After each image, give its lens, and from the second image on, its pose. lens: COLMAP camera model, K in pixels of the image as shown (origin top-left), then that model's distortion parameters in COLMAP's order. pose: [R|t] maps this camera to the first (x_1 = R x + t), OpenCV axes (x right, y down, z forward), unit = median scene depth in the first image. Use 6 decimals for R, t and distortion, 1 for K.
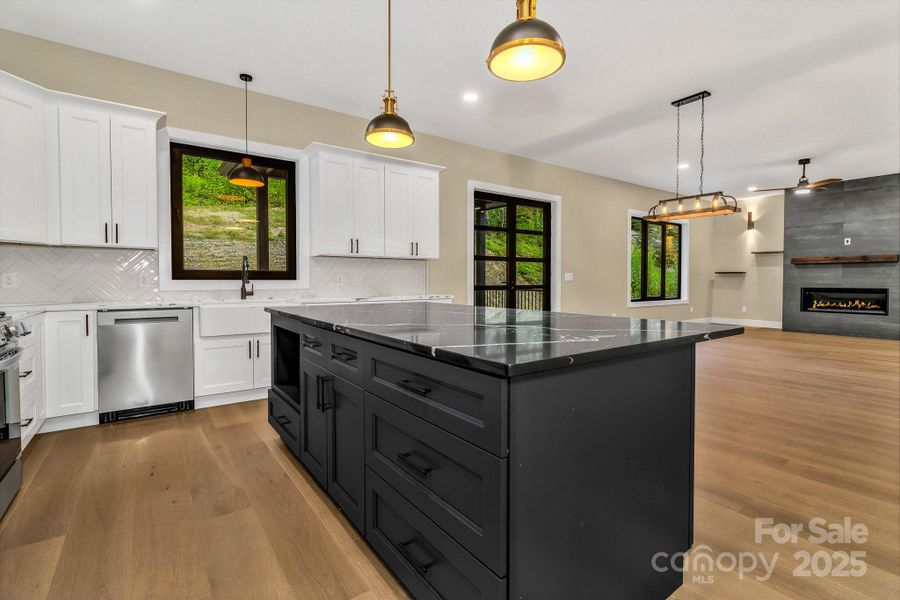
lens RADIAL K [[419.1, 0, 455.9], [0, 419.1, 289.8], [0, 0, 1]] dist [0.001968, -0.000815]
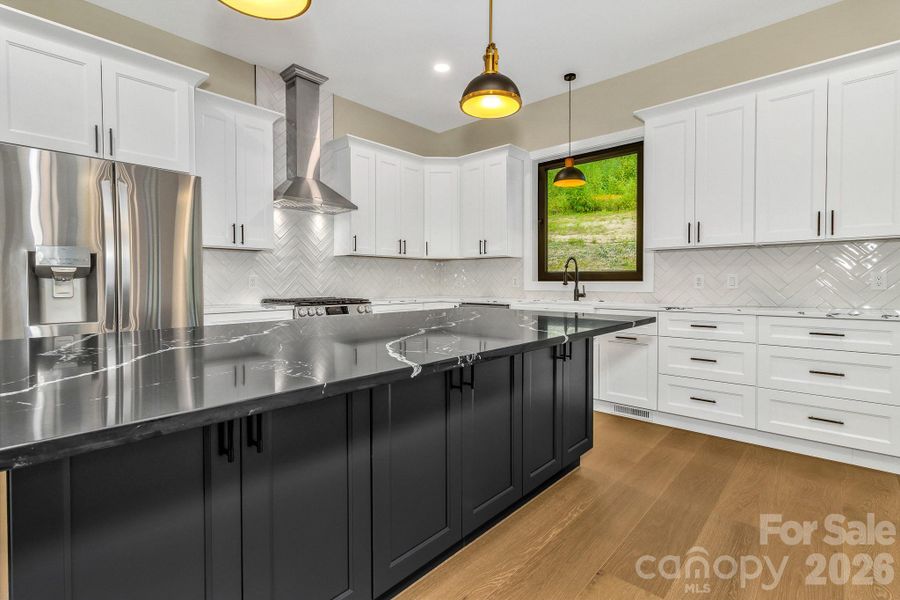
lens RADIAL K [[419.1, 0, 450.4], [0, 419.1, 292.0], [0, 0, 1]] dist [0.001968, -0.000815]
pose [[0.212606, 0.025847, -0.976796, 0.244790], [-0.020020, 0.999555, 0.022092, -0.008585], [0.976933, 0.014859, 0.213029, 0.304076]]
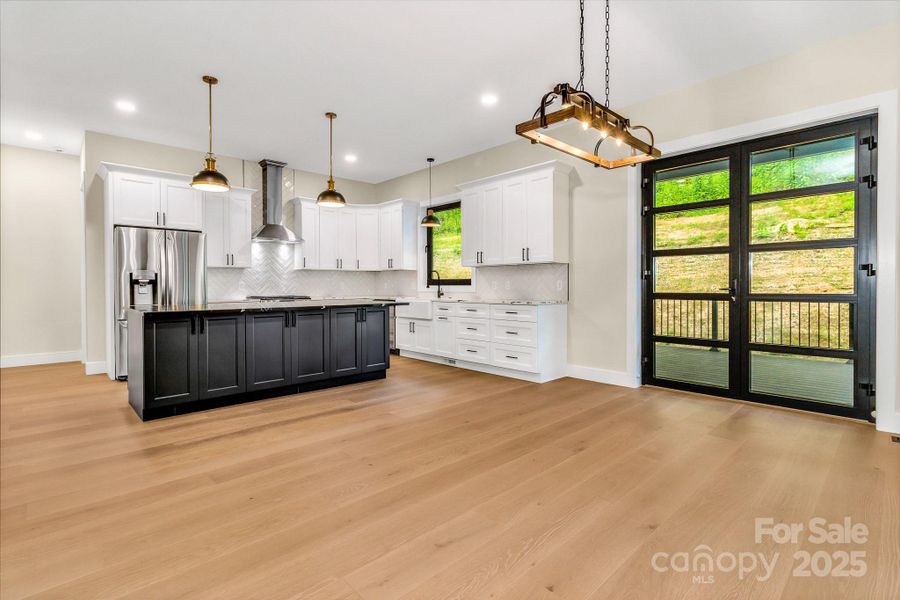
lens RADIAL K [[419.1, 0, 451.2], [0, 419.1, 297.8], [0, 0, 1]] dist [0.001968, -0.000815]
pose [[0.129372, 0.028478, -0.991187, 0.653151], [-0.018714, 0.999480, 0.026274, -0.012096], [0.991420, 0.015150, 0.129838, 0.514331]]
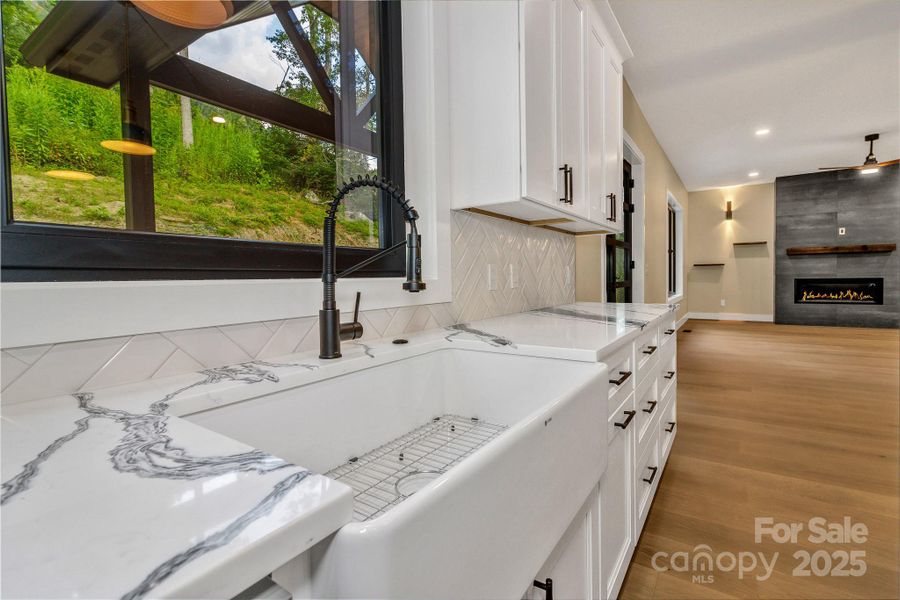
lens RADIAL K [[419.1, 0, 455.5], [0, 419.1, 286.8], [0, 0, 1]] dist [0.001968, -0.000815]
pose [[0.941162, -0.024423, 0.337072, -0.317787], [0.025613, 0.999672, 0.000915, -0.010141], [-0.336983, 0.007773, 0.941479, 0.457344]]
